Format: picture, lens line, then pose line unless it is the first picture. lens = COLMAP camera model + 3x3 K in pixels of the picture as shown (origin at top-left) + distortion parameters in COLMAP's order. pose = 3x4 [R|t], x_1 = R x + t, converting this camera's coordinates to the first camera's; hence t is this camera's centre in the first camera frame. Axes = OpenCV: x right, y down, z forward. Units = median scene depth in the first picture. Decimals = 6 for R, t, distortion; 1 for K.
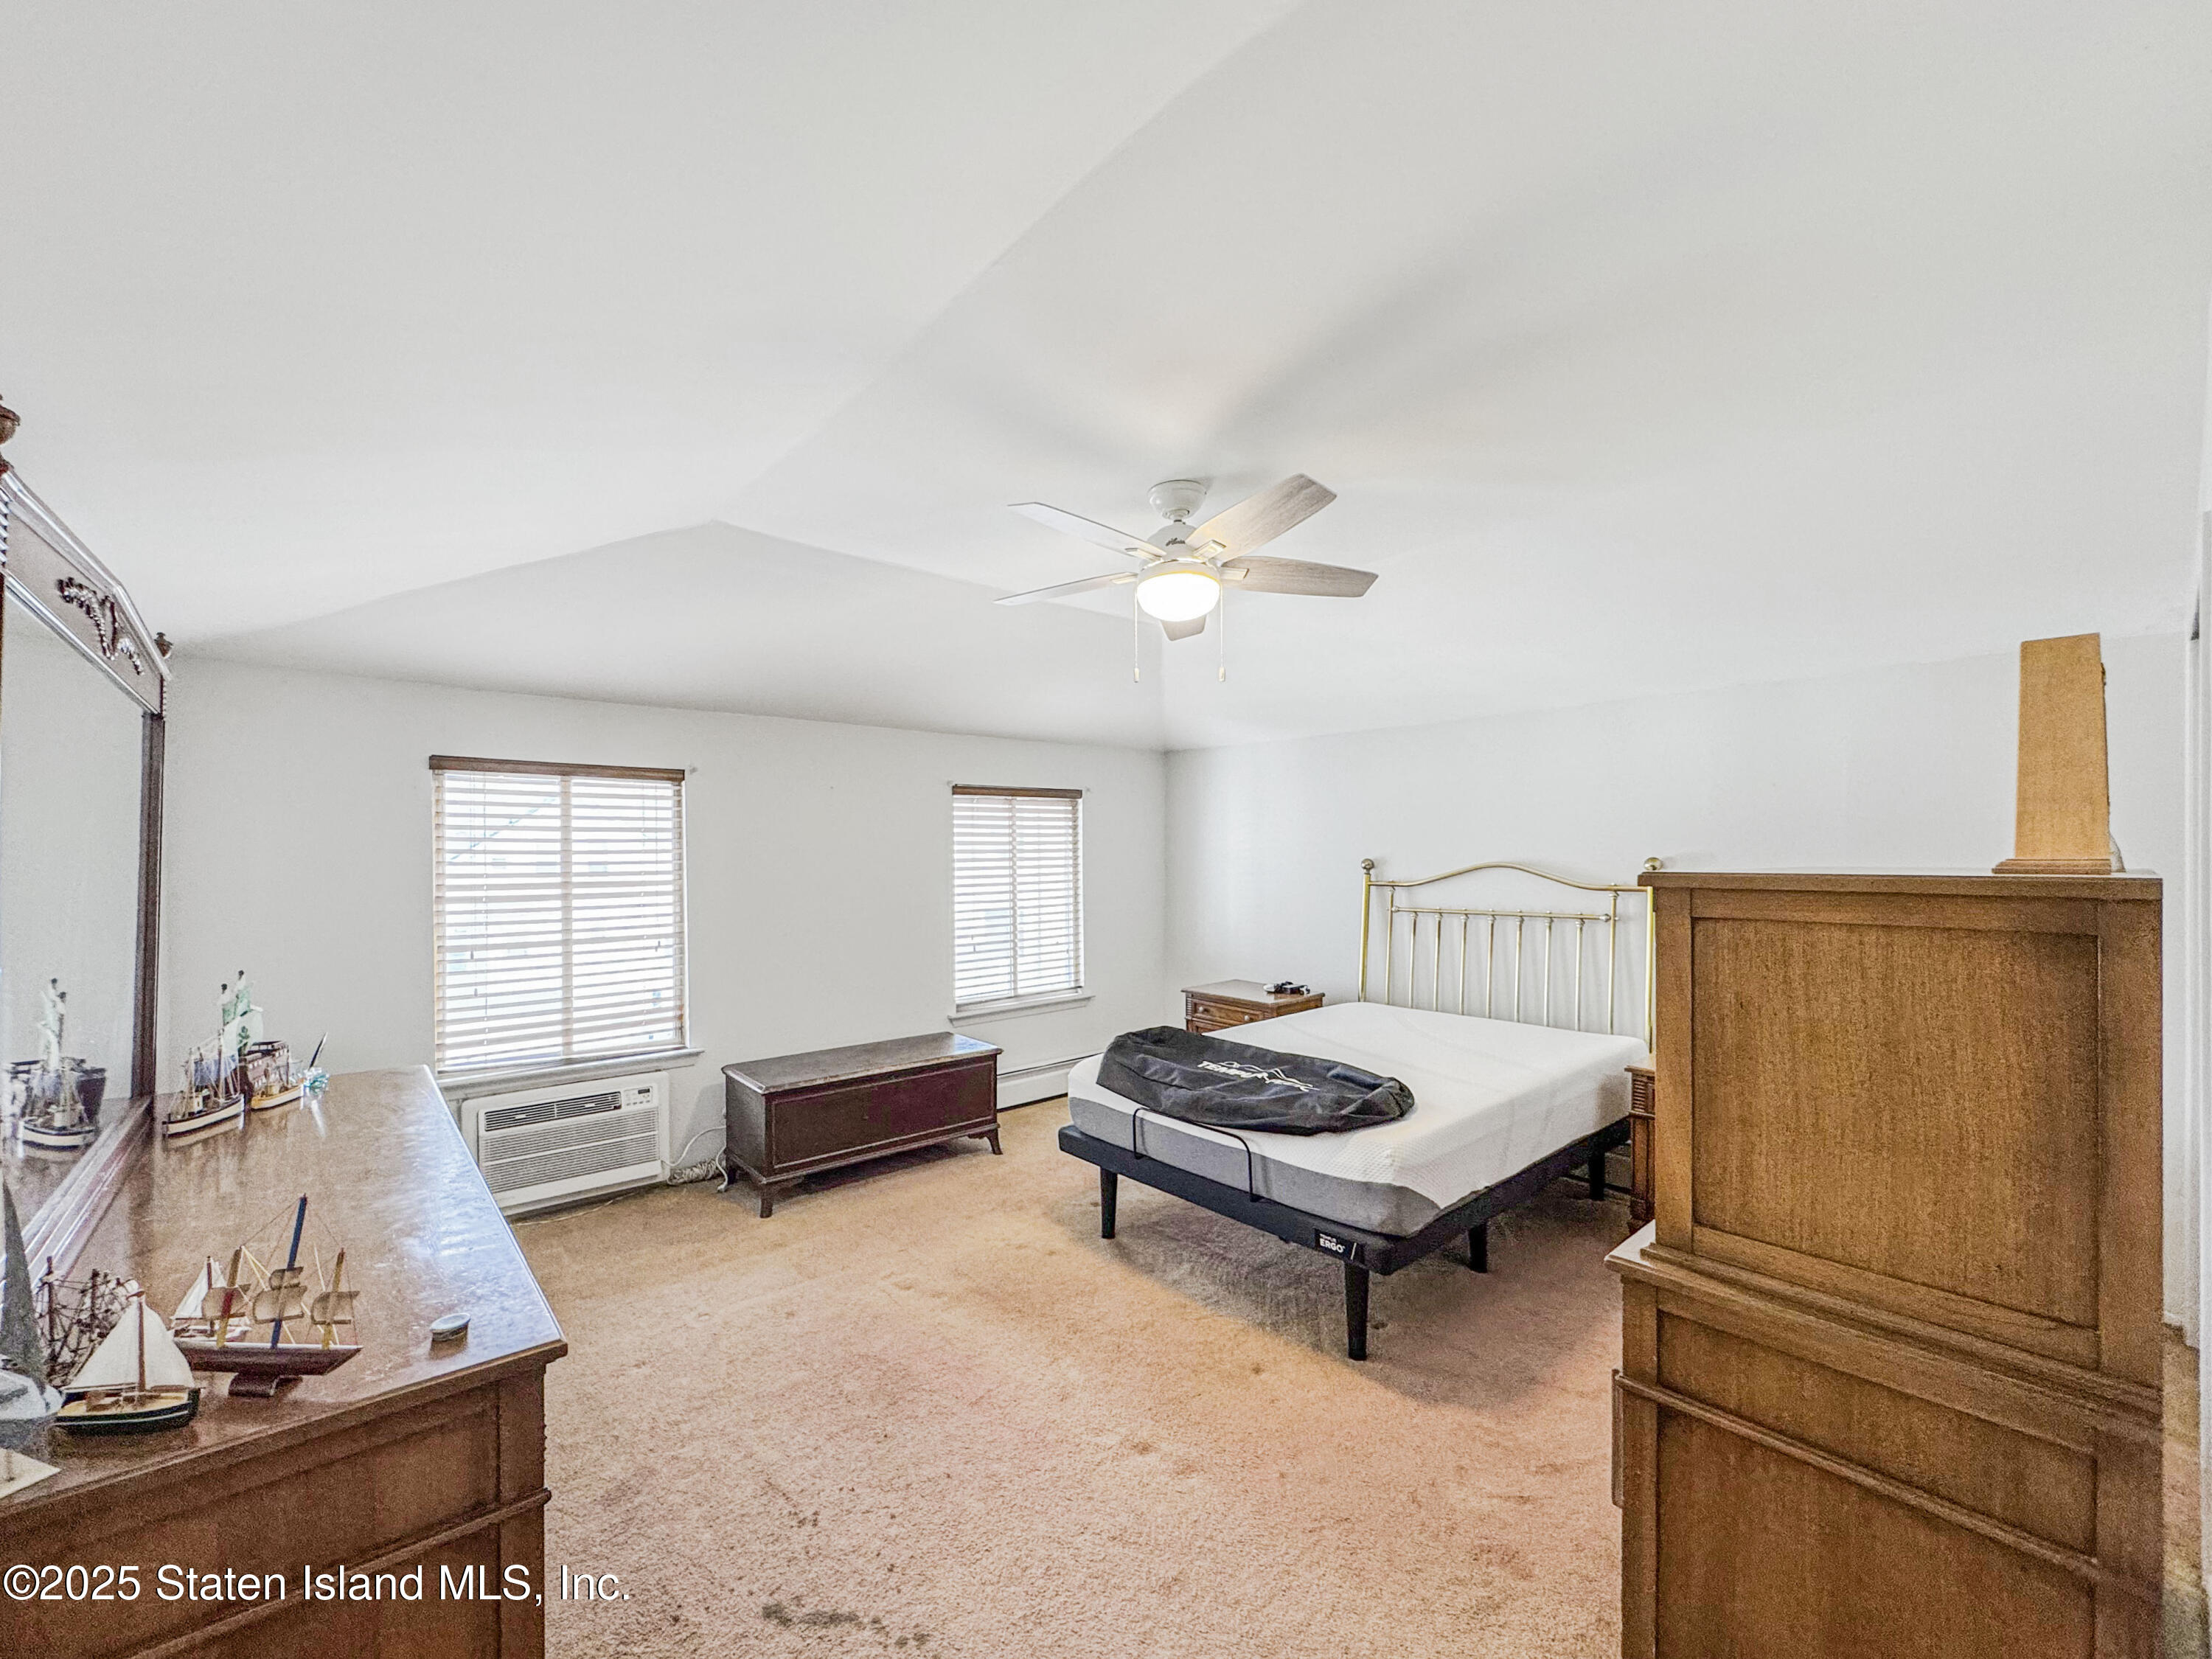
lens RADIAL K [[883.4, 0, 1105.1], [0, 883.4, 828.8], [0, 0, 1]] dist [-0.003008, 0.000213]
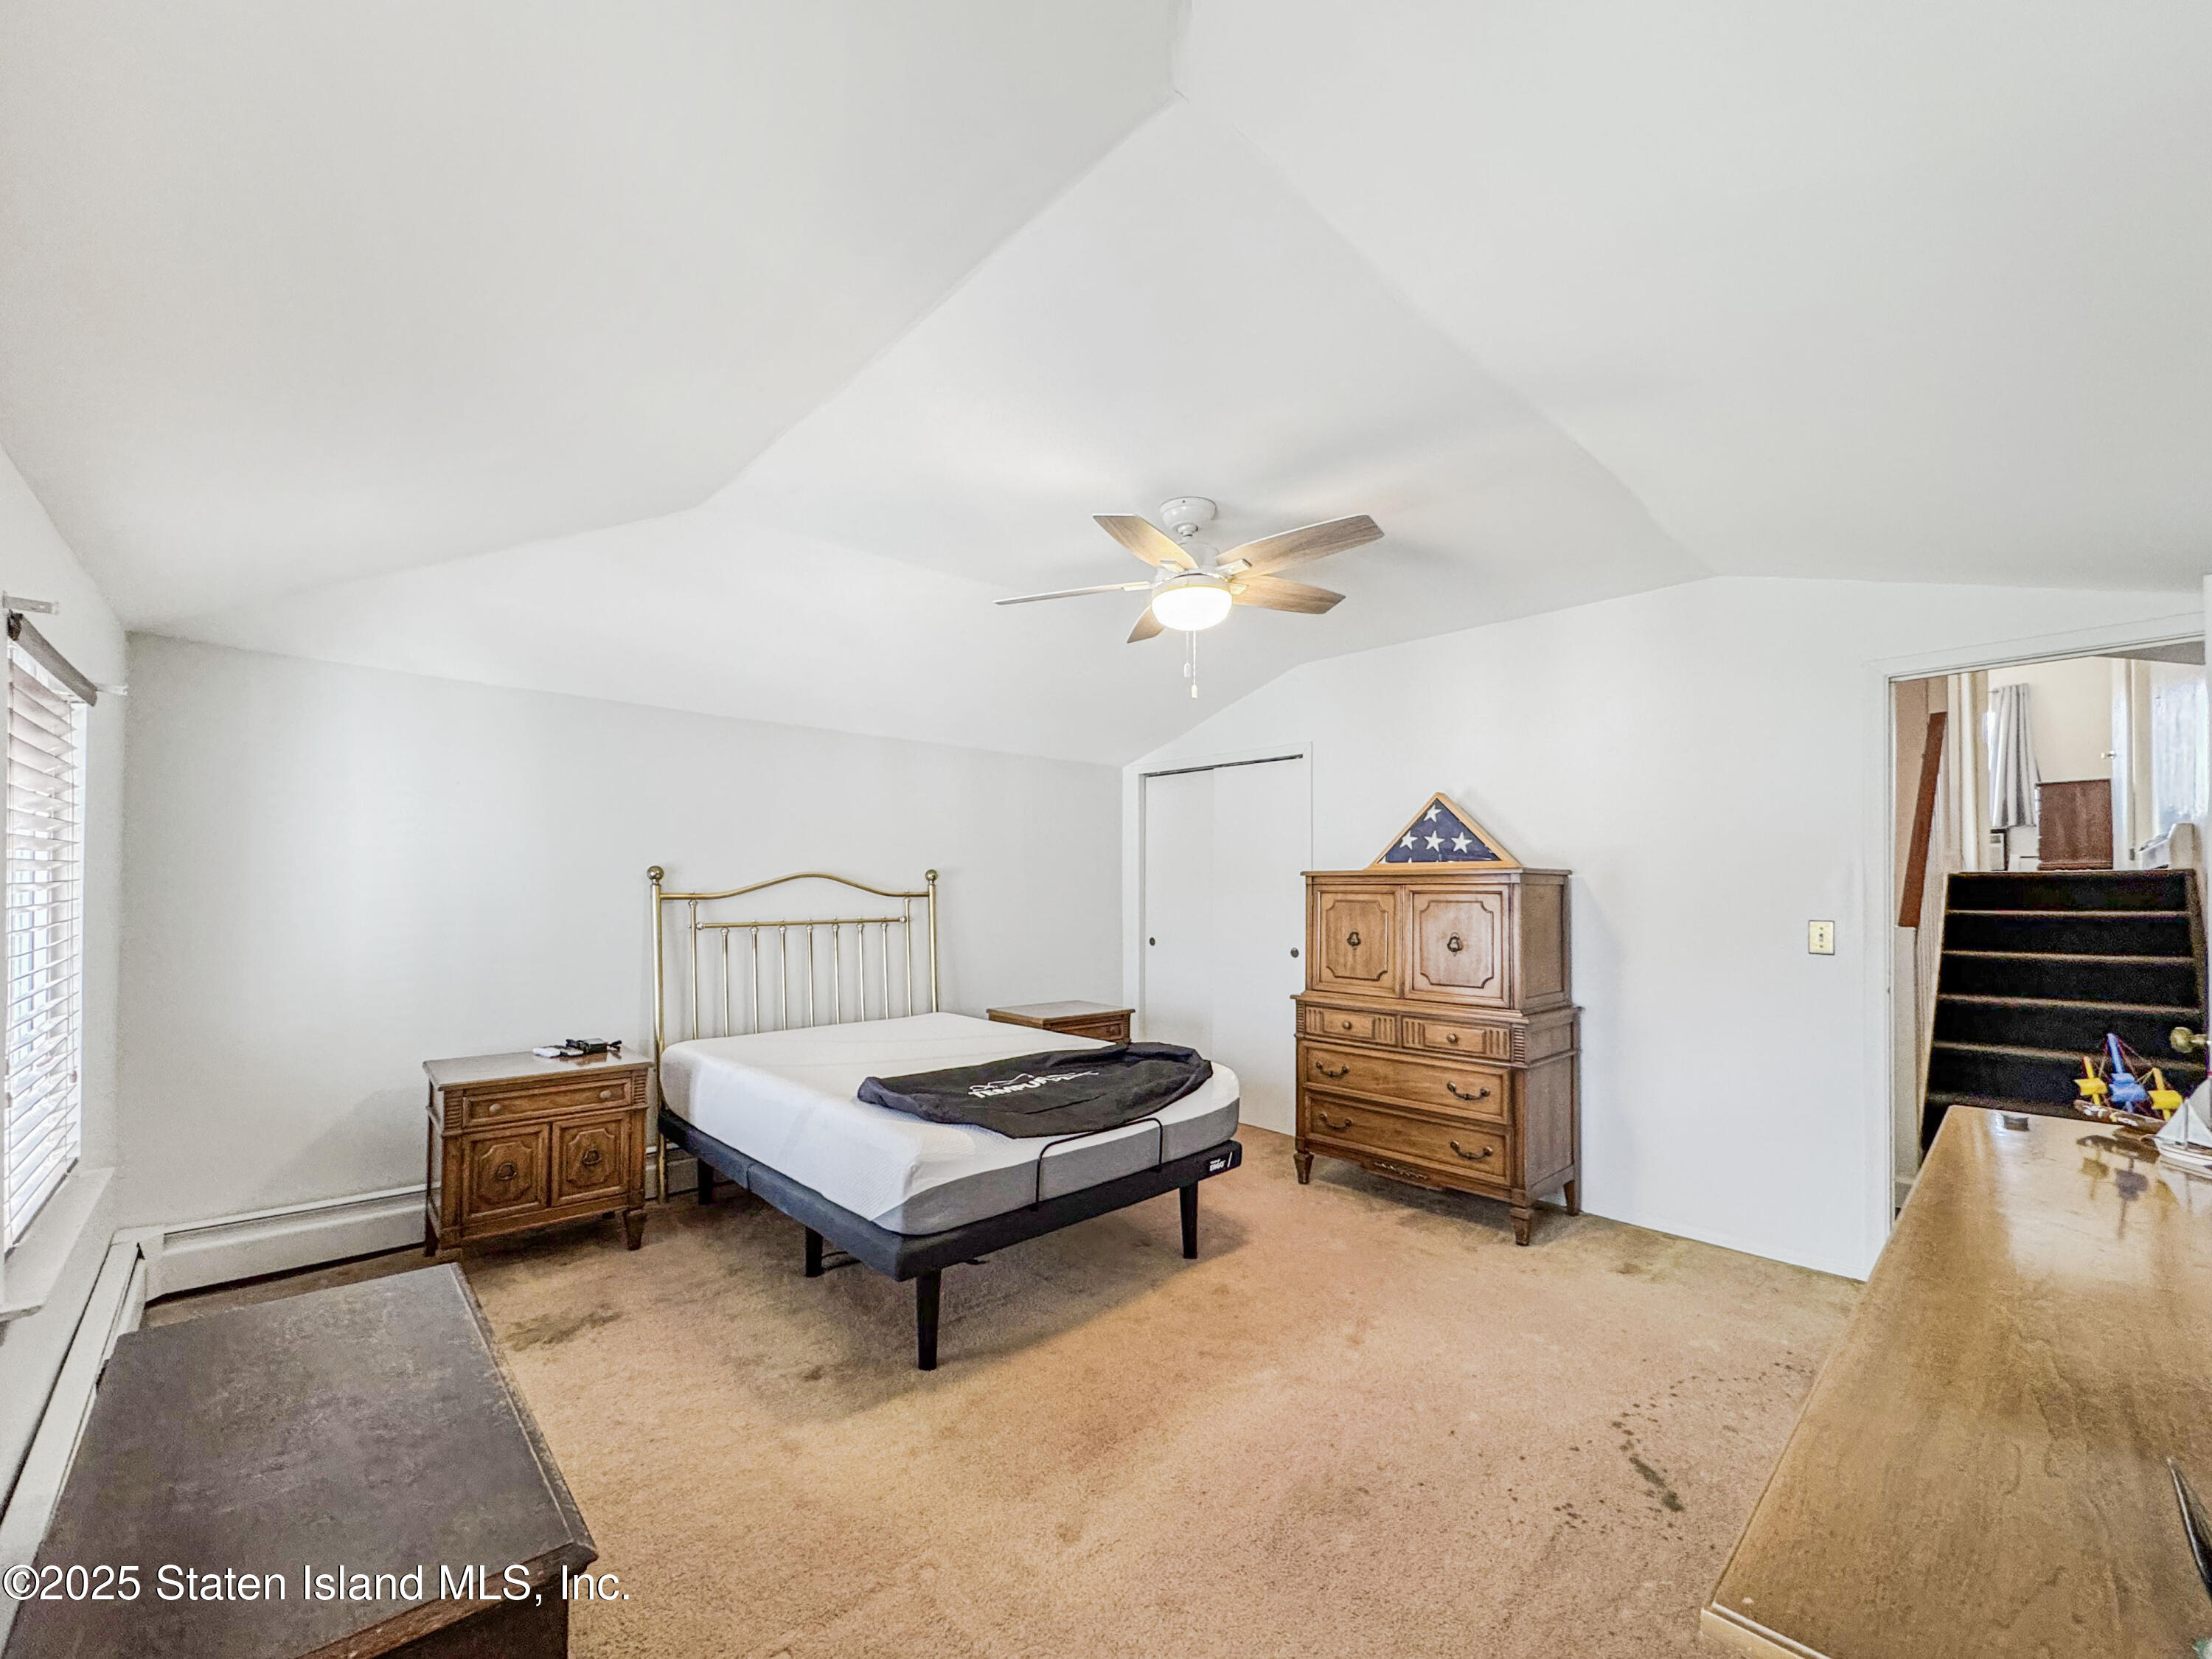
lens RADIAL K [[893.0, 0, 1103.1], [0, 893.0, 840.4], [0, 0, 1]] dist [-0.001050, 0.000141]
pose [[-0.025342, 0.053576, 0.998242, -0.844864], [-0.036339, 0.997854, -0.054477, 0.063943], [-0.999018, -0.037656, -0.023340, 0.973286]]
